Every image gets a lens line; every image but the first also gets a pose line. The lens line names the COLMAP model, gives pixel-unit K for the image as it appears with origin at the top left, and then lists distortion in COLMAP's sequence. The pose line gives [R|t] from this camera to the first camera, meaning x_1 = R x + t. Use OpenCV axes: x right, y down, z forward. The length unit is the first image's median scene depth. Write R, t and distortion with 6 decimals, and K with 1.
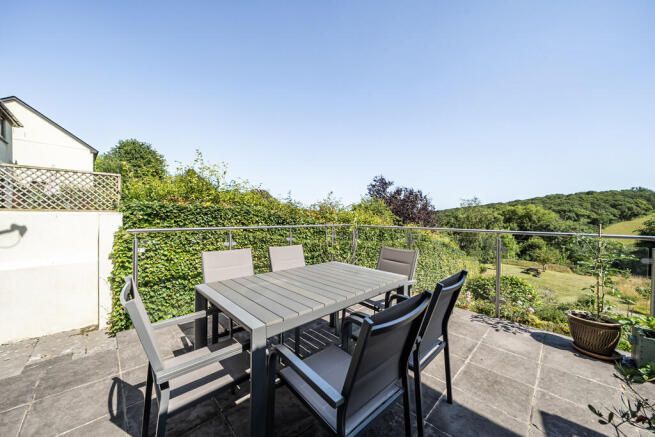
lens RADIAL K [[233.8, 0, 322.5], [0, 233.8, 219.6], [0, 0, 1]] dist [0.000442, 0.000061]
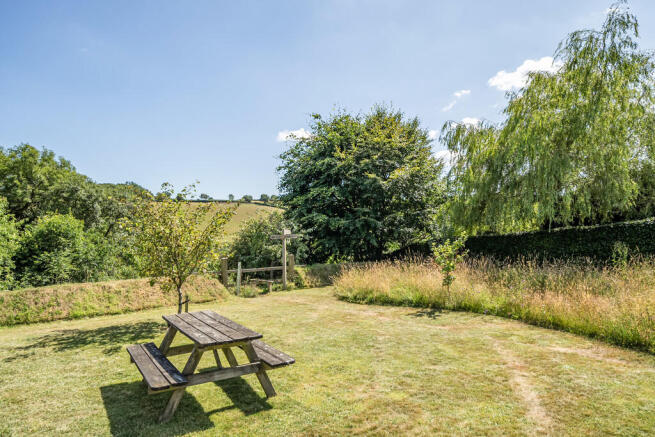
lens RADIAL K [[389.9, 0, 327.5], [0, 389.9, 218.5], [0, 0, 1]] dist [-0.000292, -0.000571]
pose [[0.160580, -0.013858, 0.986925, 0.067930], [0.036285, 0.999308, 0.008128, 0.014891], [-0.986356, 0.034505, 0.160972, 0.084369]]
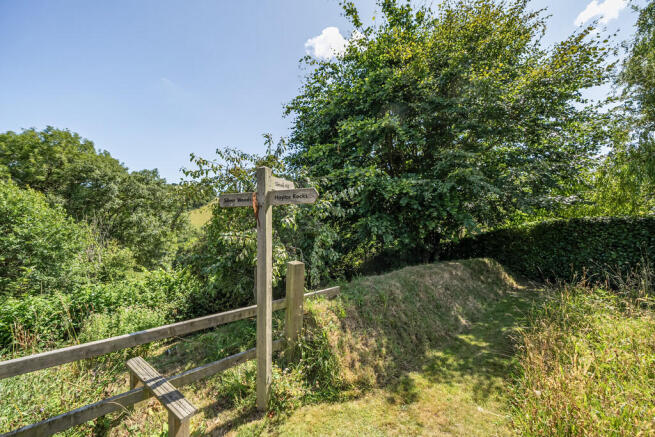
lens RADIAL K [[252.7, 0, 327.5], [0, 252.7, 218.5], [0, 0, 1]] dist [0.000244, 0.000020]
pose [[0.185705, -0.030477, 0.982133, 0.110474], [0.016332, 0.999477, 0.027927, 0.018191], [-0.982470, 0.010854, 0.186106, 0.094894]]
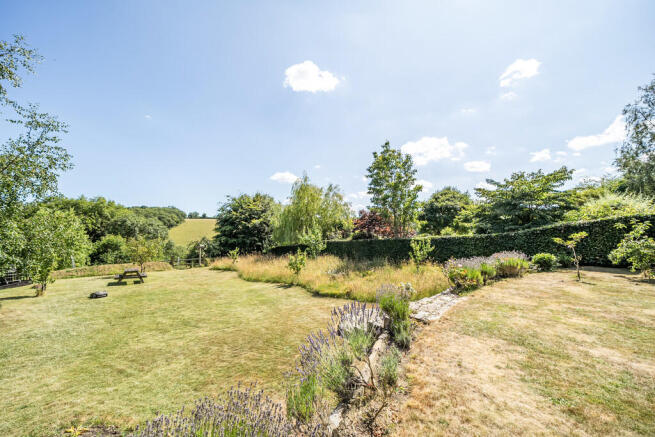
lens RADIAL K [[233.8, 0, 322.5], [0, 233.8, 219.6], [0, 0, 1]] dist [0.000442, 0.000061]
pose [[0.059057, 0.024930, 0.997943, 0.037494], [0.032986, 0.999093, -0.026911, 0.011420], [-0.997709, 0.034508, 0.058181, 0.050460]]
